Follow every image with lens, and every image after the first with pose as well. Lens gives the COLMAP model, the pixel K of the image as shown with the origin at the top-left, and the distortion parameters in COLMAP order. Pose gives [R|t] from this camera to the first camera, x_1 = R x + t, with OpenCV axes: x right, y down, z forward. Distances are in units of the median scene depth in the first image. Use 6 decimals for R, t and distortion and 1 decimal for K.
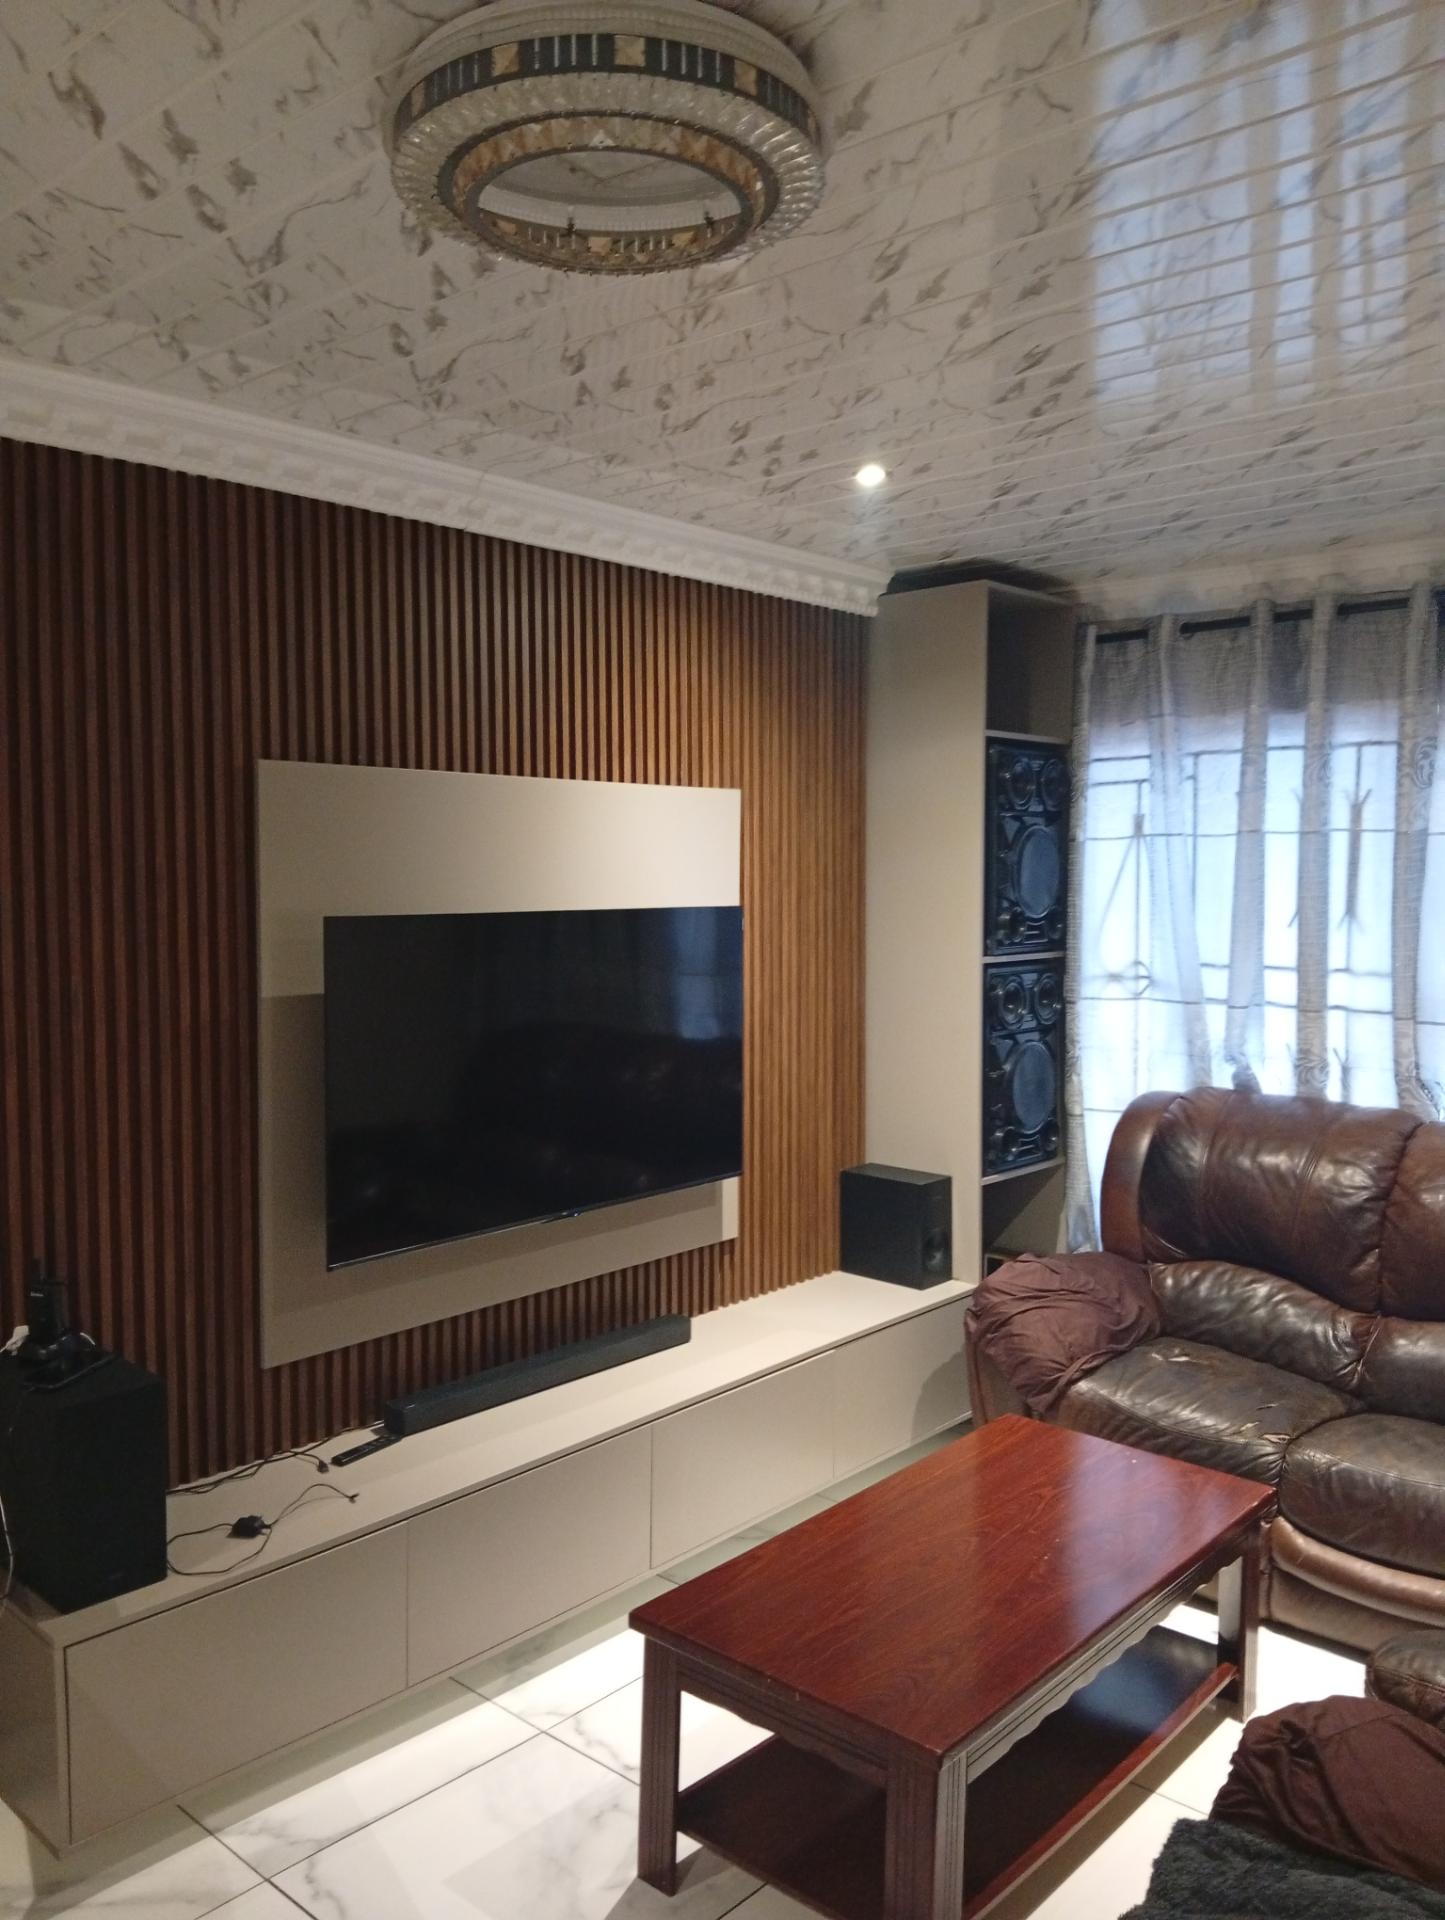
lens RADIAL K [[1480.2, 0, 735.5], [0, 1480.2, 949.8], [0, 0, 1]] dist [0.174742, -0.386373]
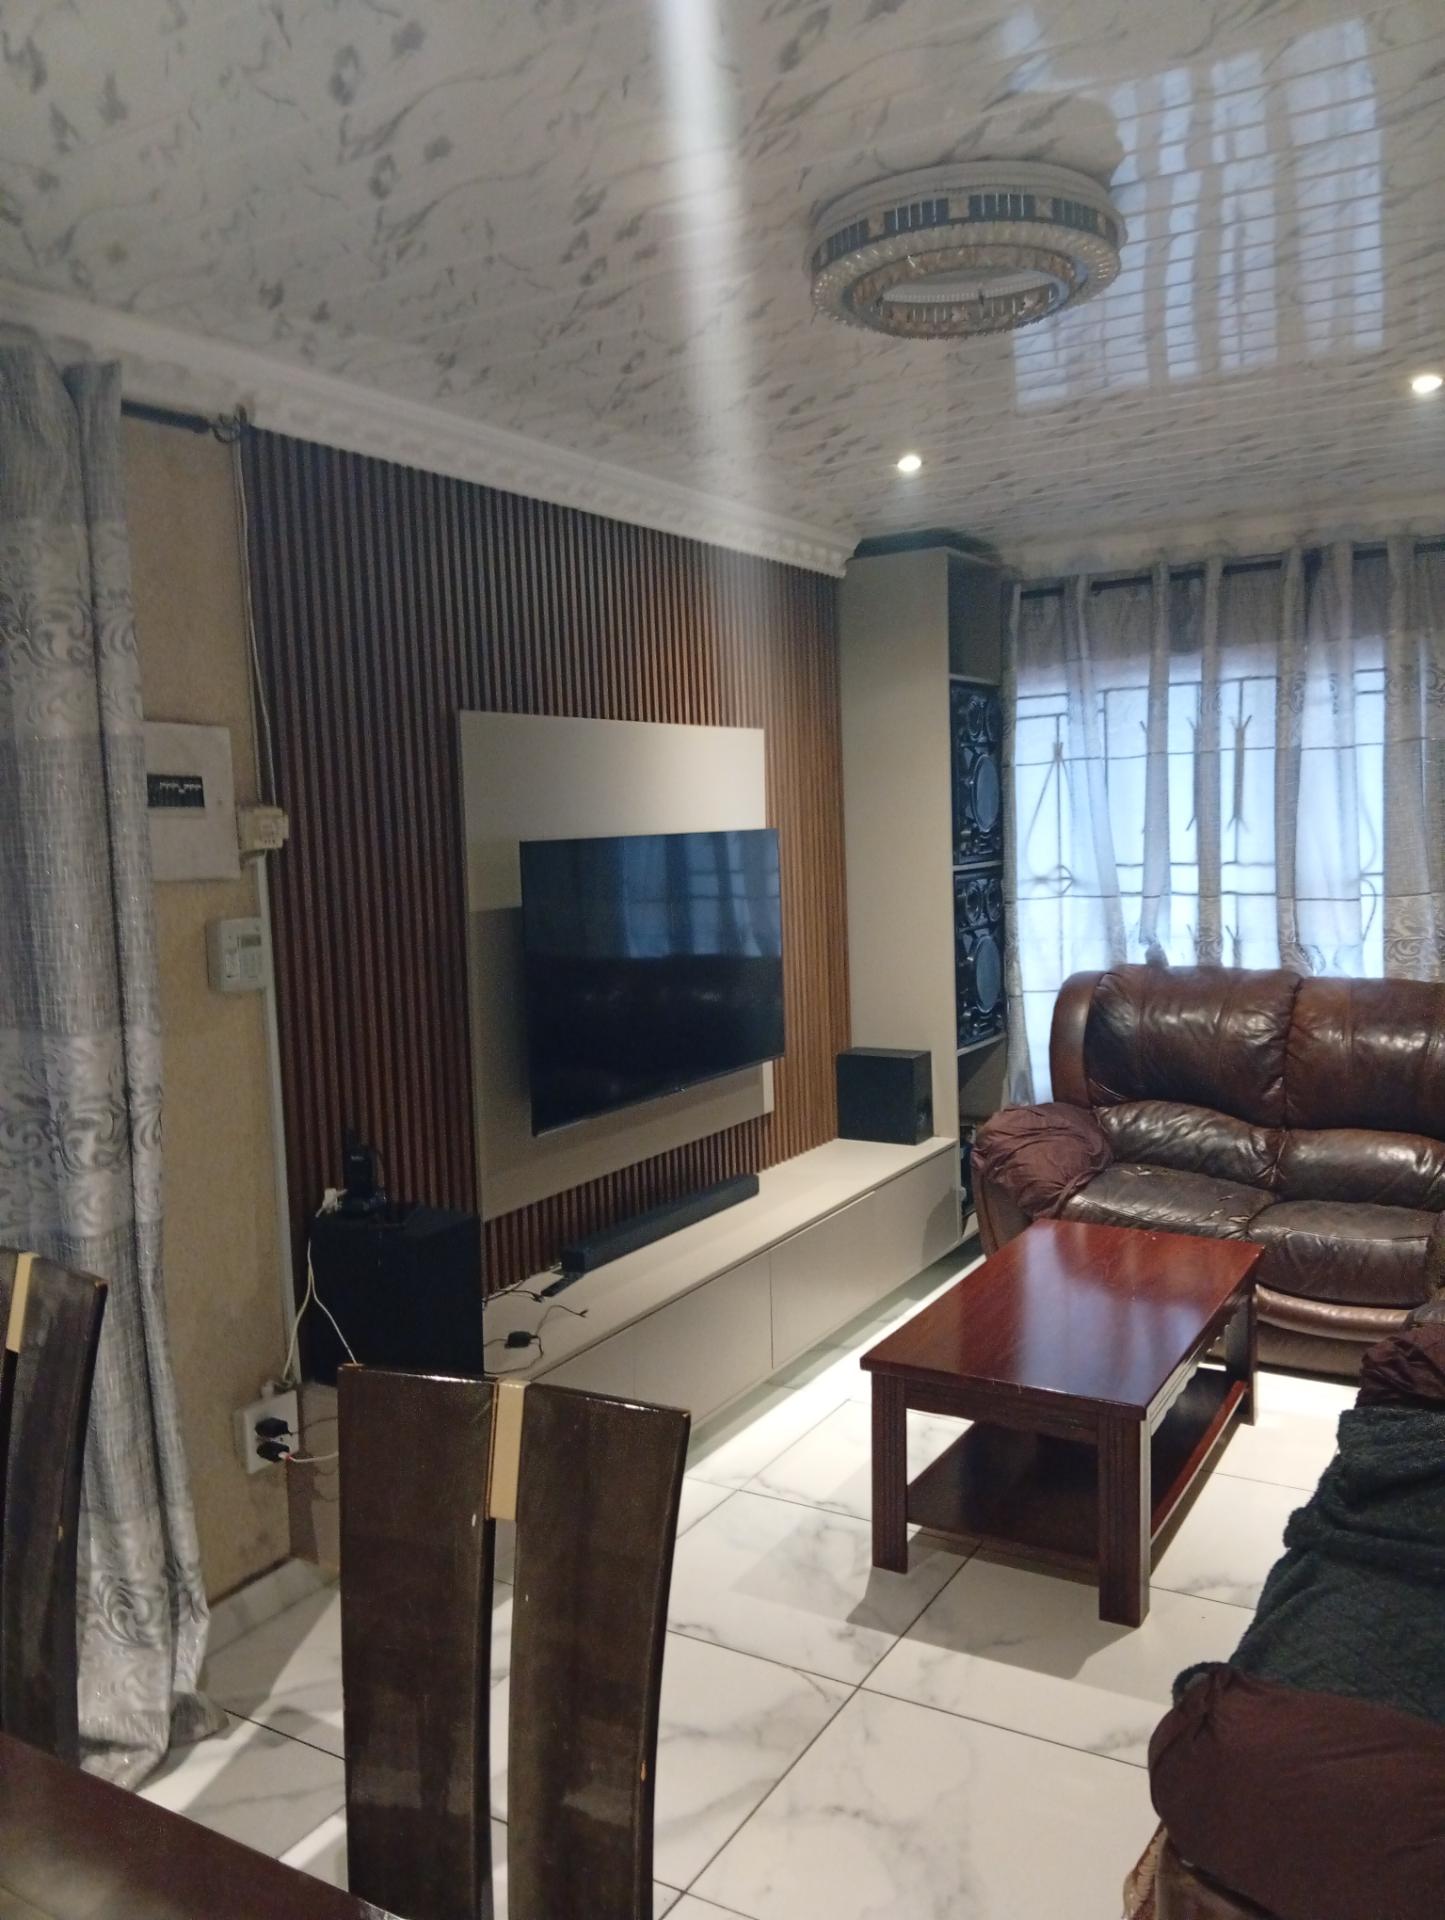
lens RADIAL K [[1480.2, 0, 735.5], [0, 1480.2, 949.8], [0, 0, 1]] dist [0.174742, -0.386373]
pose [[0.980591, -0.053521, 0.188617, -0.240469], [0.047276, 0.998179, 0.037458, 0.019883], [-0.190278, -0.027814, 0.981336, -0.144120]]
